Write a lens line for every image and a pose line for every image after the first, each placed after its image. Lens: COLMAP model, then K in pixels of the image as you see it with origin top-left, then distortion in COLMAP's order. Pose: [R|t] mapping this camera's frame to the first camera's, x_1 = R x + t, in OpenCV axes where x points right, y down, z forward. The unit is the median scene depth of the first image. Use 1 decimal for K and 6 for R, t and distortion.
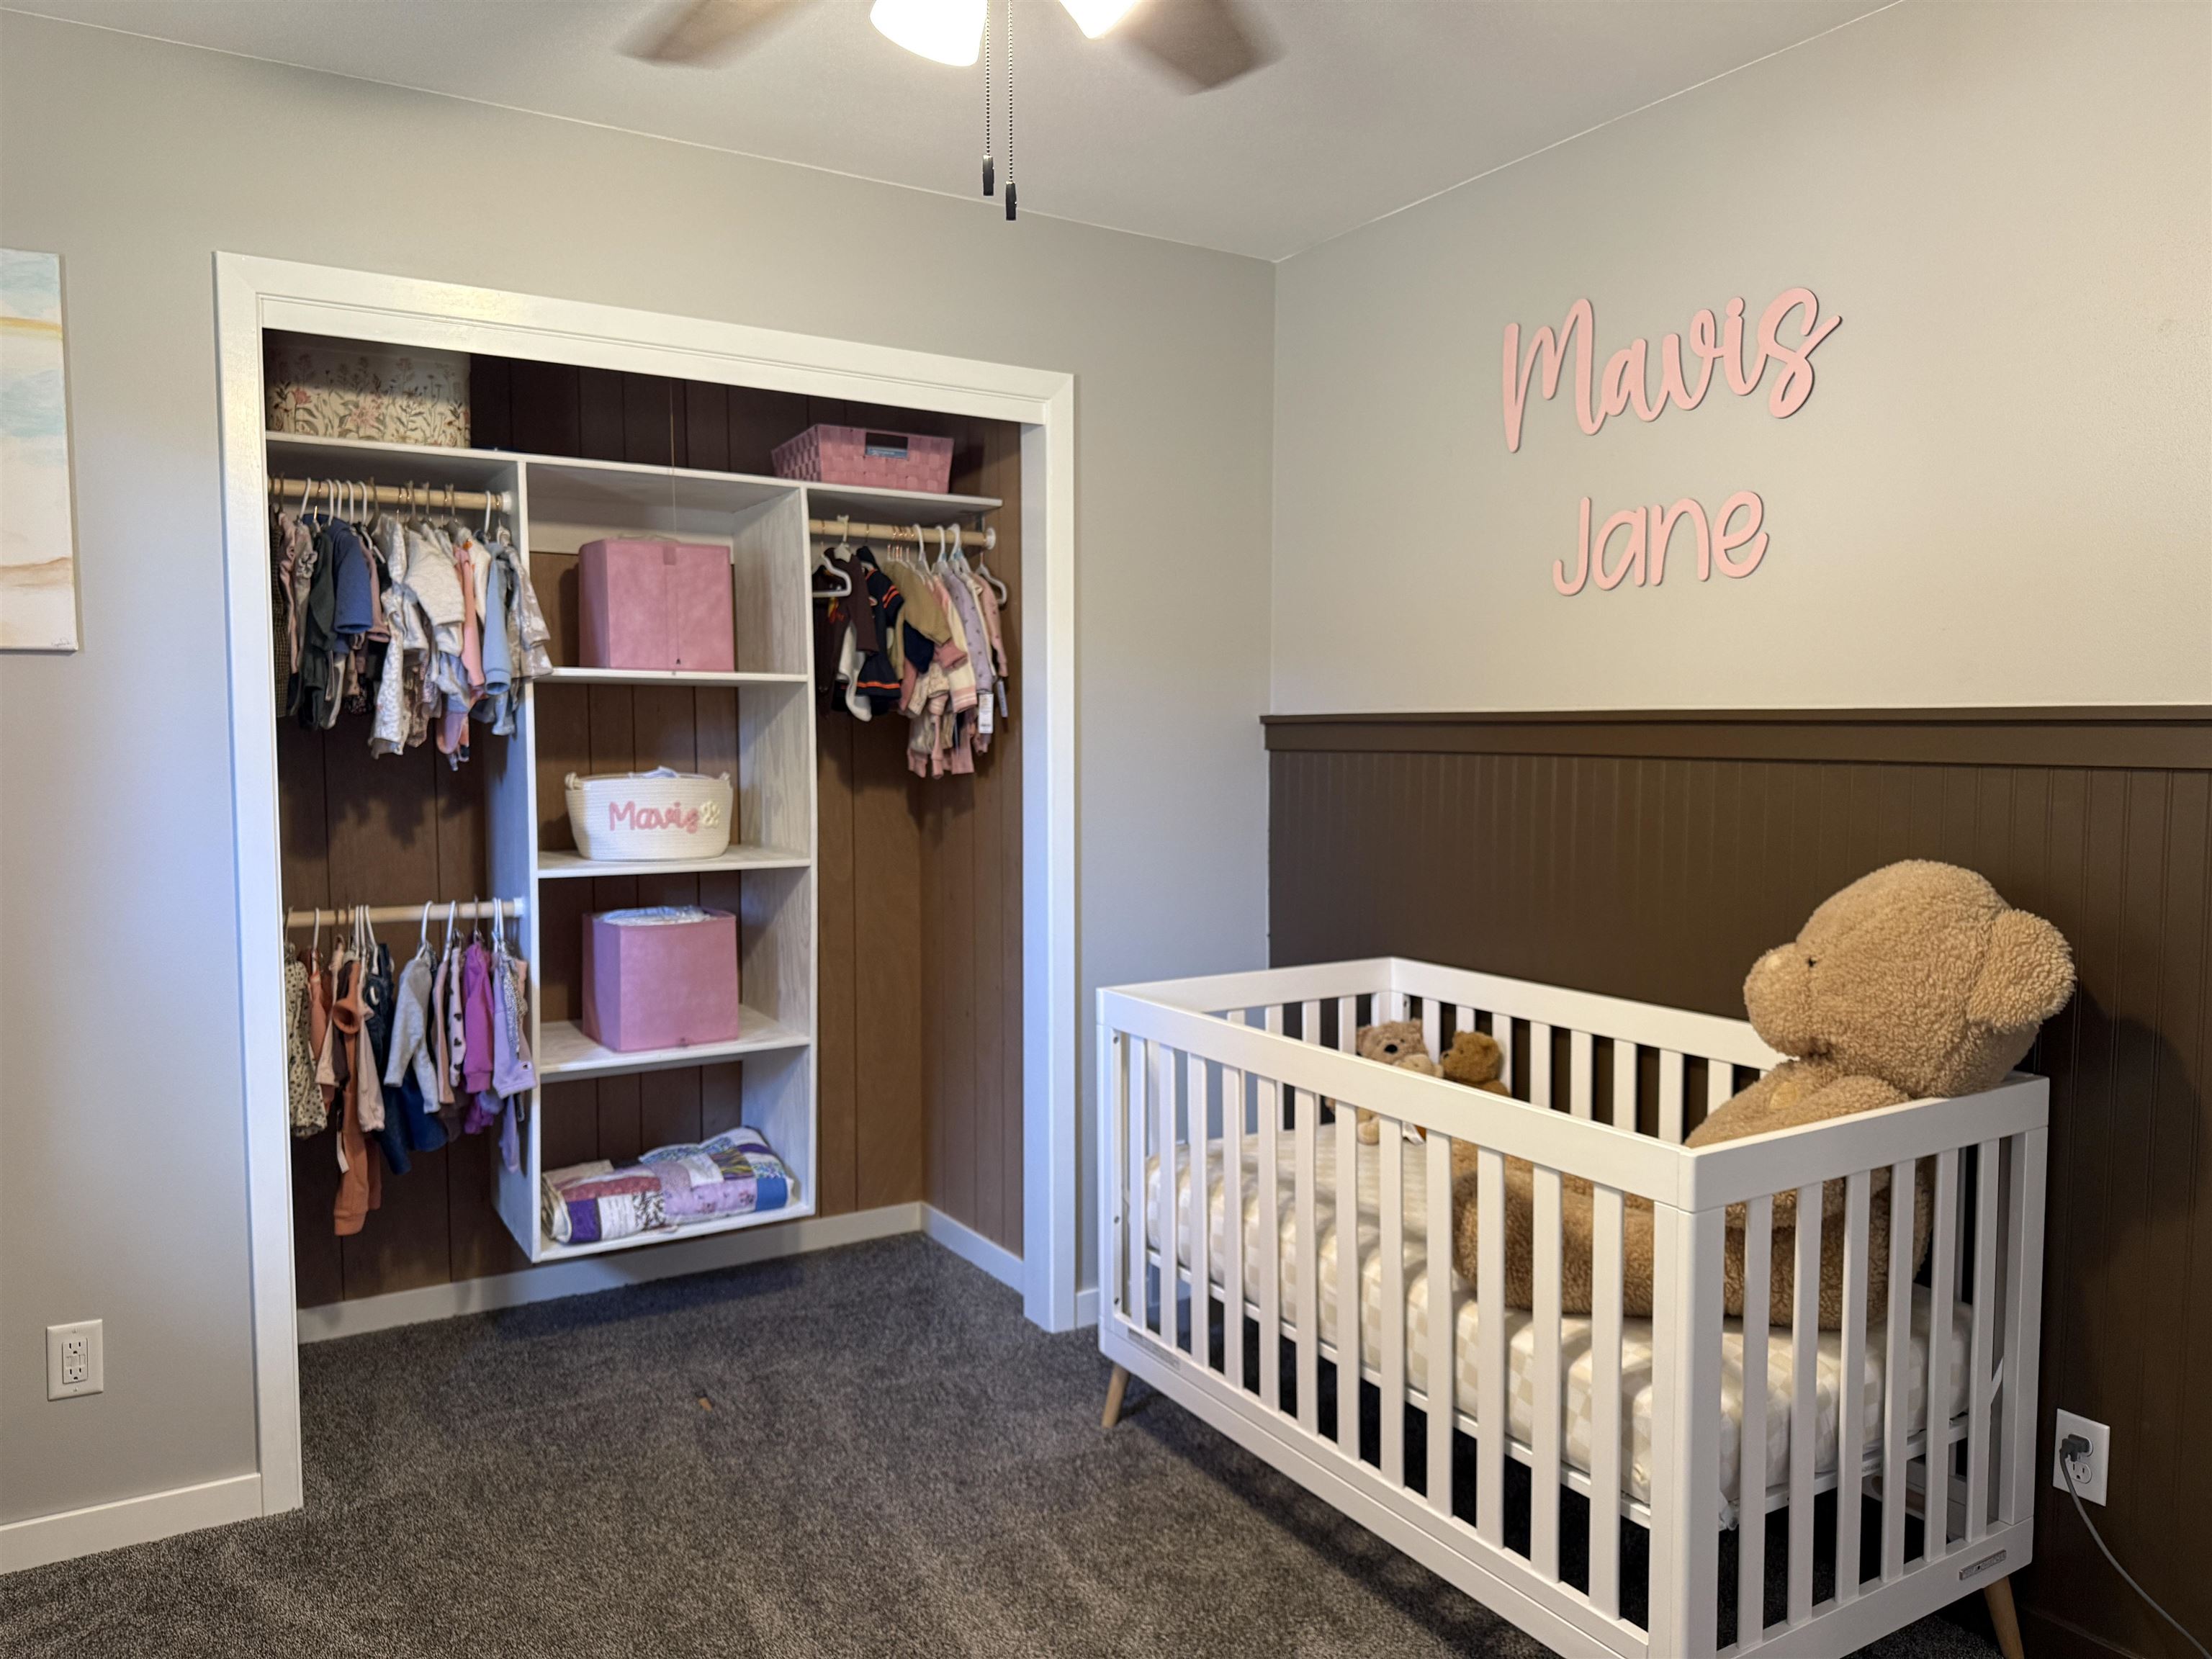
lens RADIAL K [[1550.4, 0, 1107.5], [0, 1550.4, 836.2], [0, 0, 1]] dist [0.081873, -0.108848]
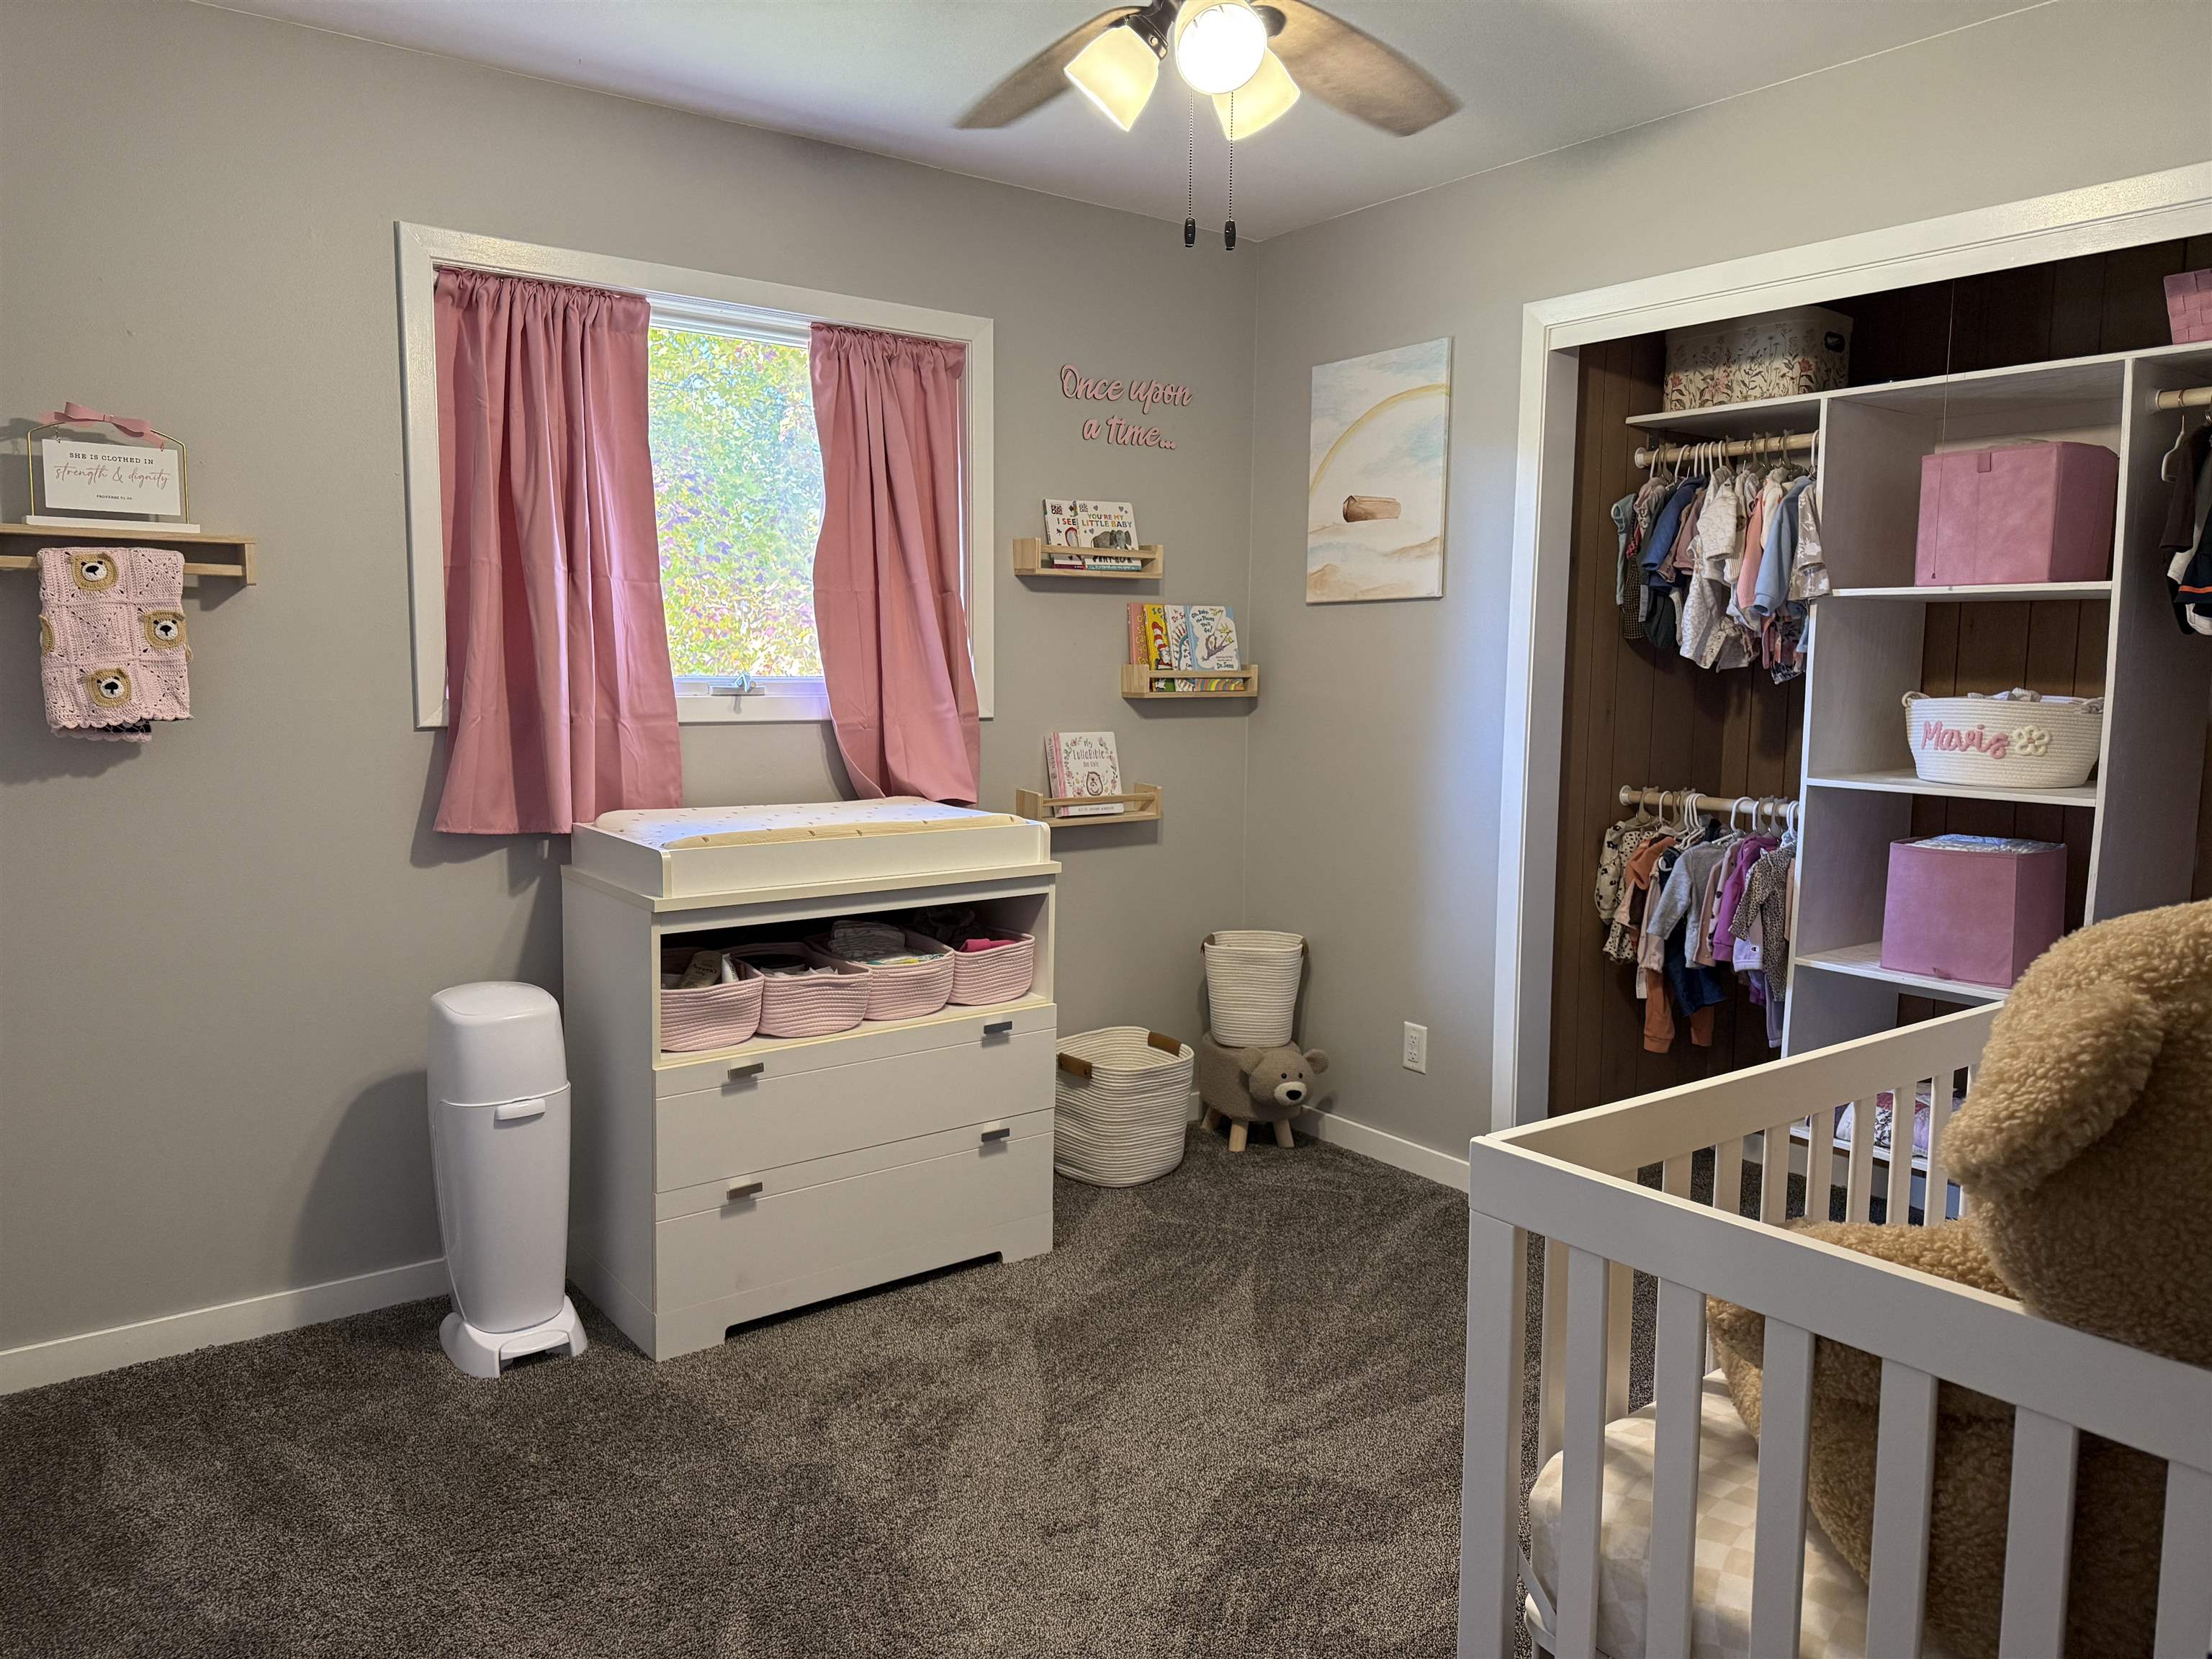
lens RADIAL K [[1550.4, 0, 1103.9], [0, 1550.4, 825.0], [0, 0, 1]] dist [0.081873, -0.108848]
pose [[0.106564, 0.111722, -0.988009, 0.672866], [-0.072481, 0.991897, 0.104344, -0.024662], [0.991661, 0.060492, 0.113798, 0.402255]]
